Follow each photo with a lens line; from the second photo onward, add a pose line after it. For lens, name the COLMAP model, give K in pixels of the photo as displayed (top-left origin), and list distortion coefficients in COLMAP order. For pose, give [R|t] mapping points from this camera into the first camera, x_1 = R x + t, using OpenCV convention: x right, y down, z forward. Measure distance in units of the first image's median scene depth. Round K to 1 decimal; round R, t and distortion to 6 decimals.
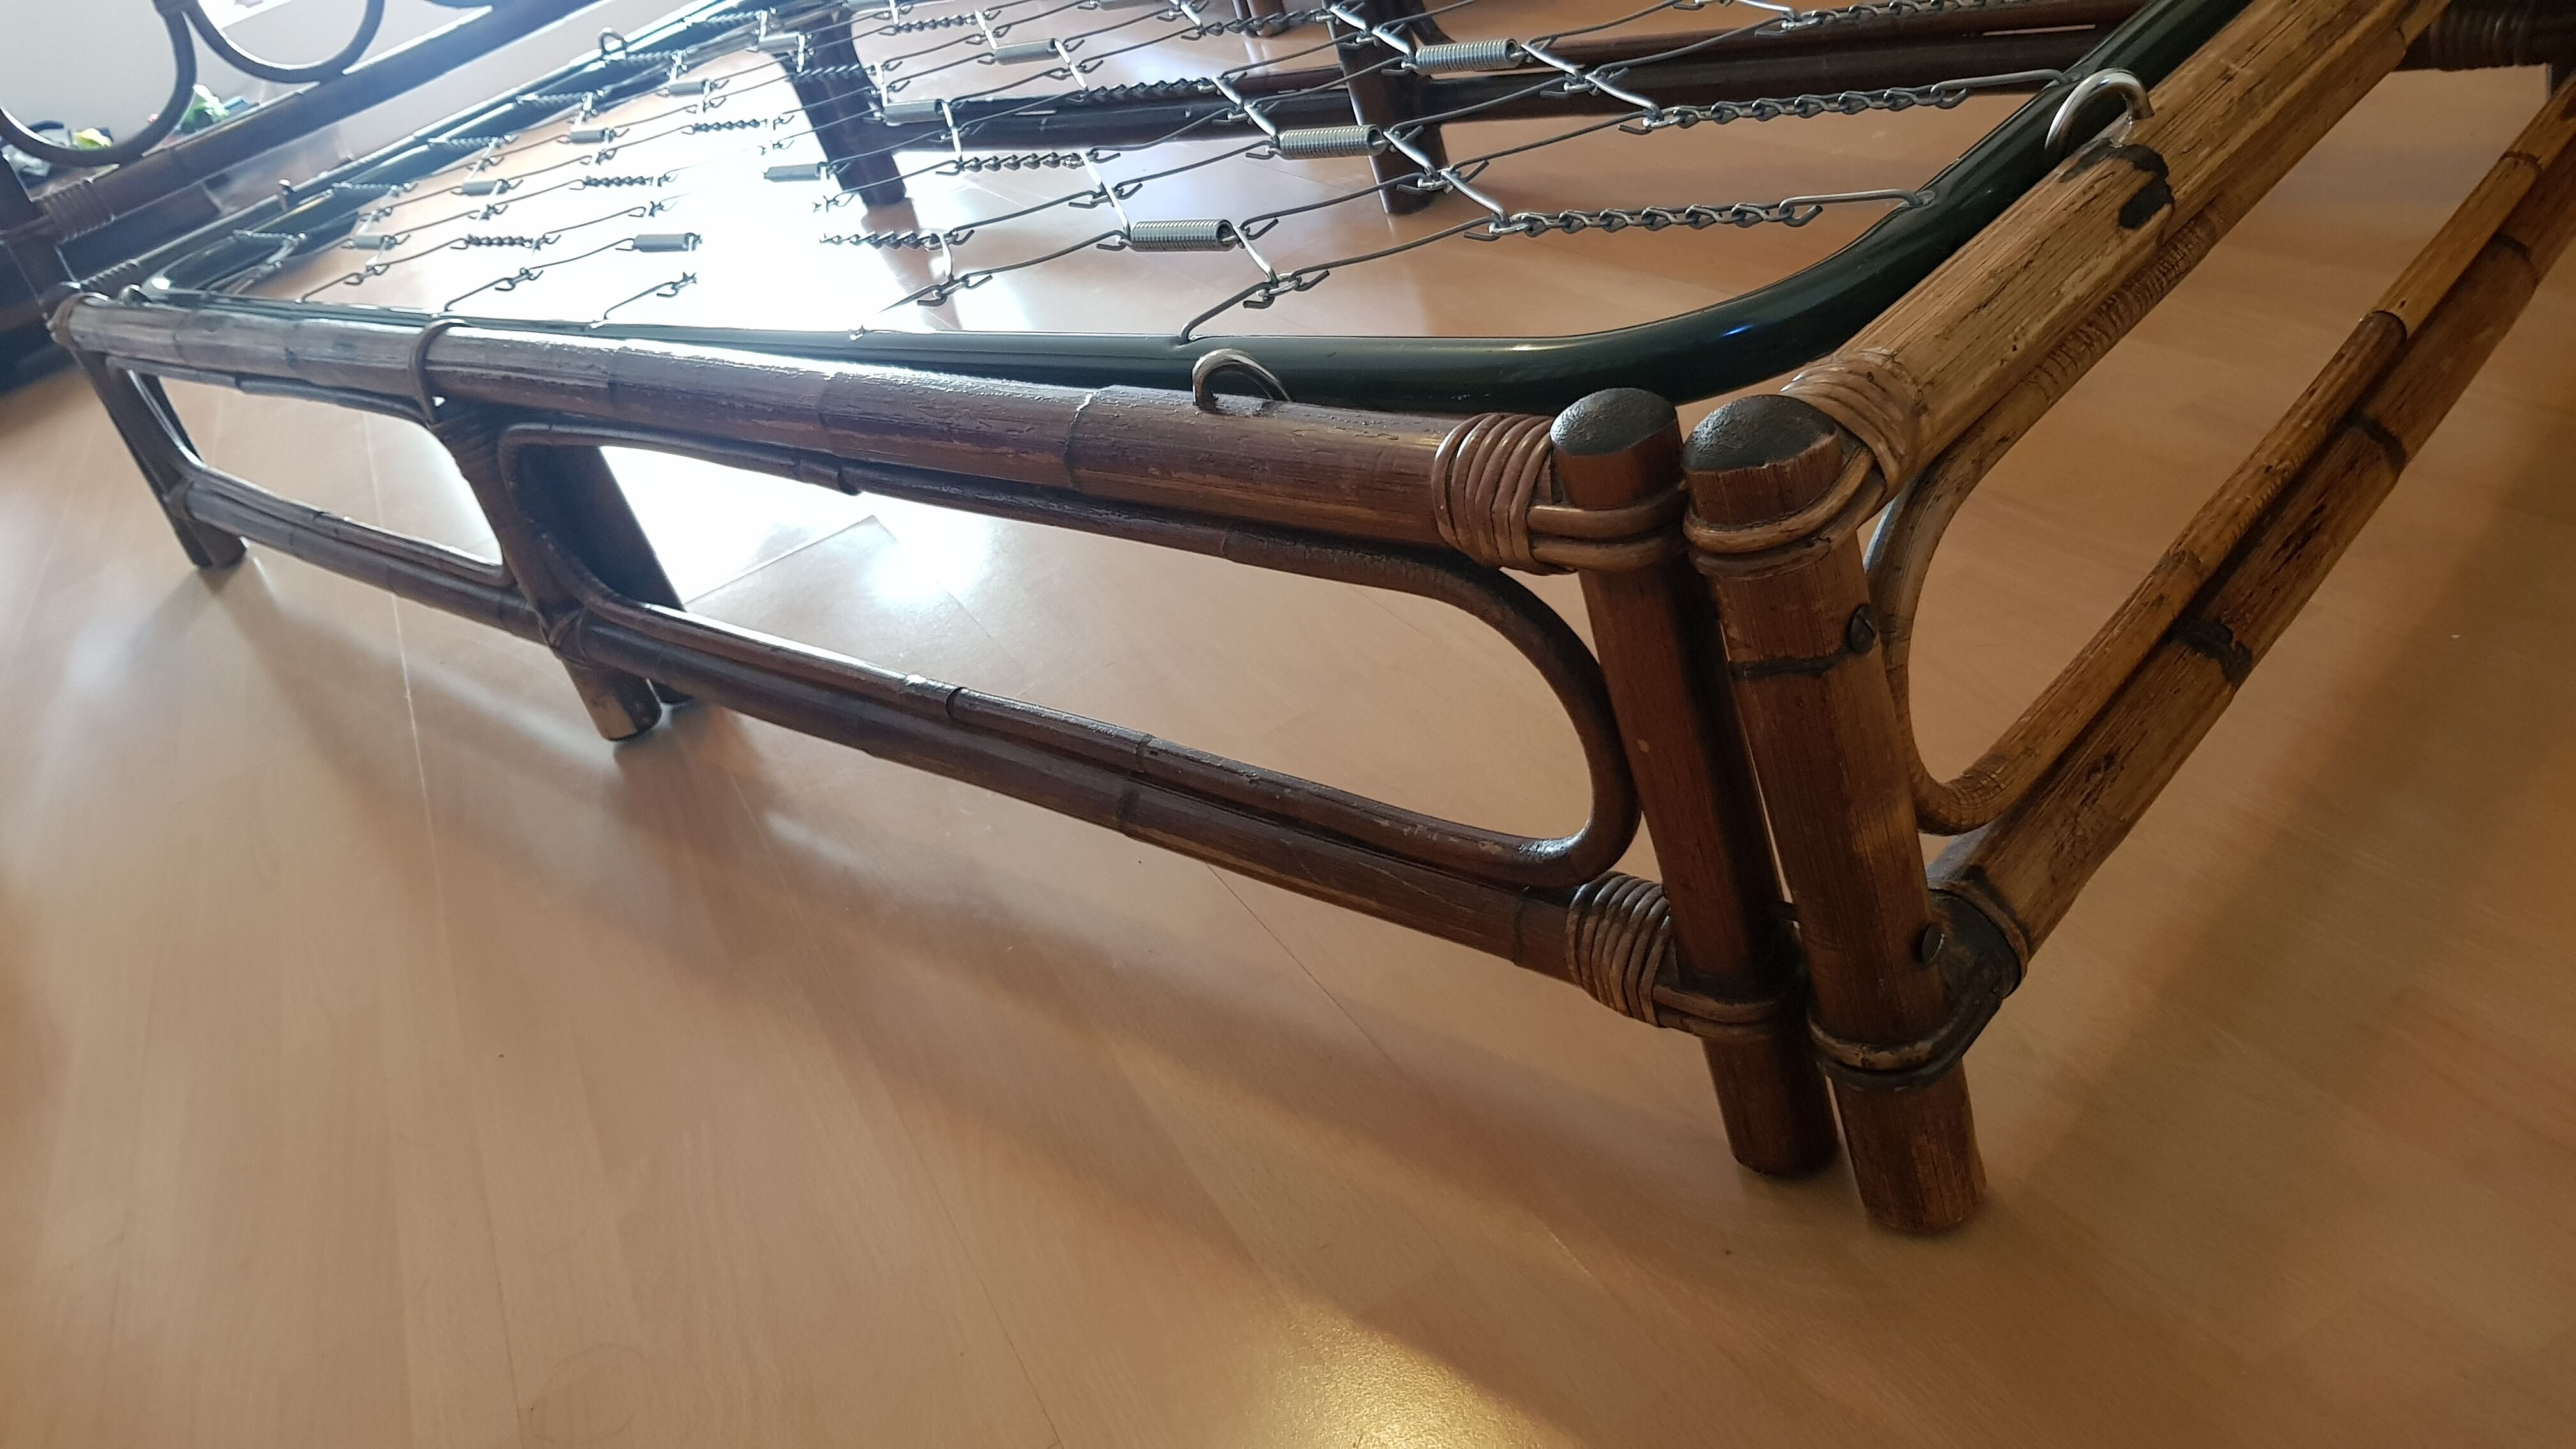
lens RADIAL K [[1968.8, 0, 1288.0], [0, 1968.8, 724.5], [0, 0, 1]] dist [-0.001963, -0.058849]
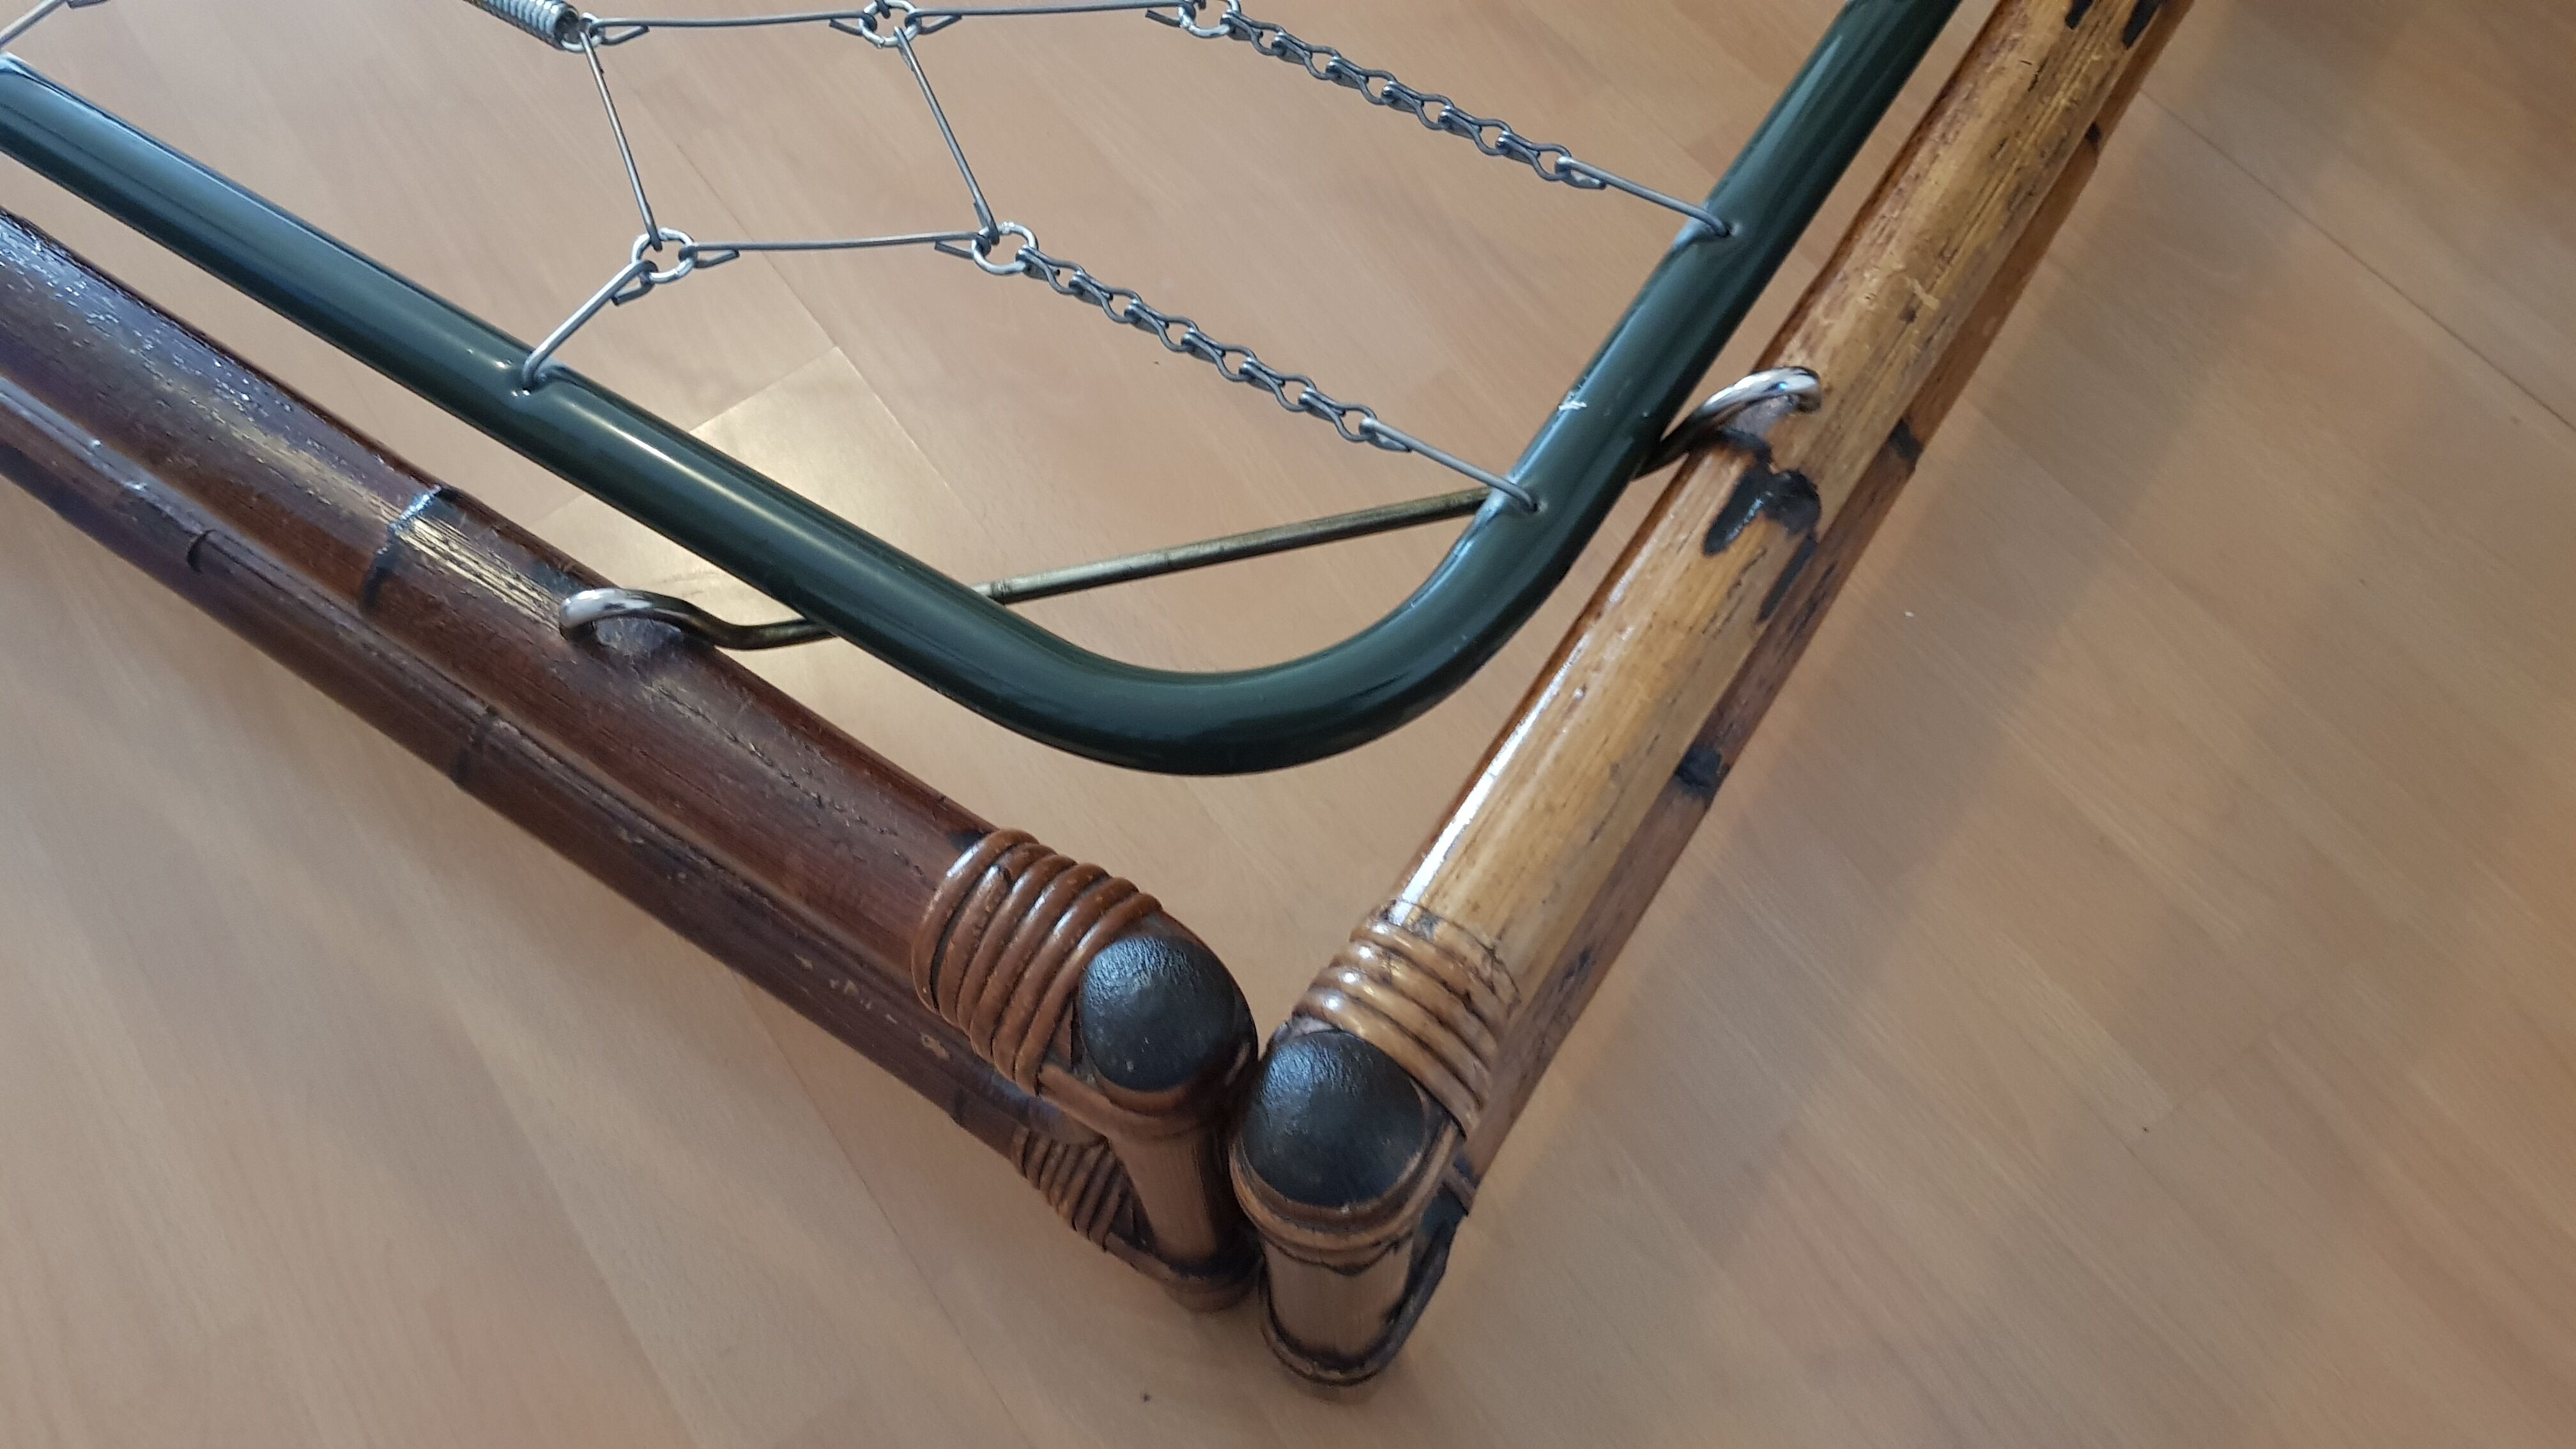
lens RADIAL K [[1968.8, 0, 1288.0], [0, 1968.8, 724.5], [0, 0, 1]] dist [-0.001963, -0.058849]
pose [[0.941922, -0.026569, 0.334780, -0.048204], [-0.143100, 0.870084, 0.471673, -0.622374], [-0.303819, -0.492186, 0.815749, 0.377046]]
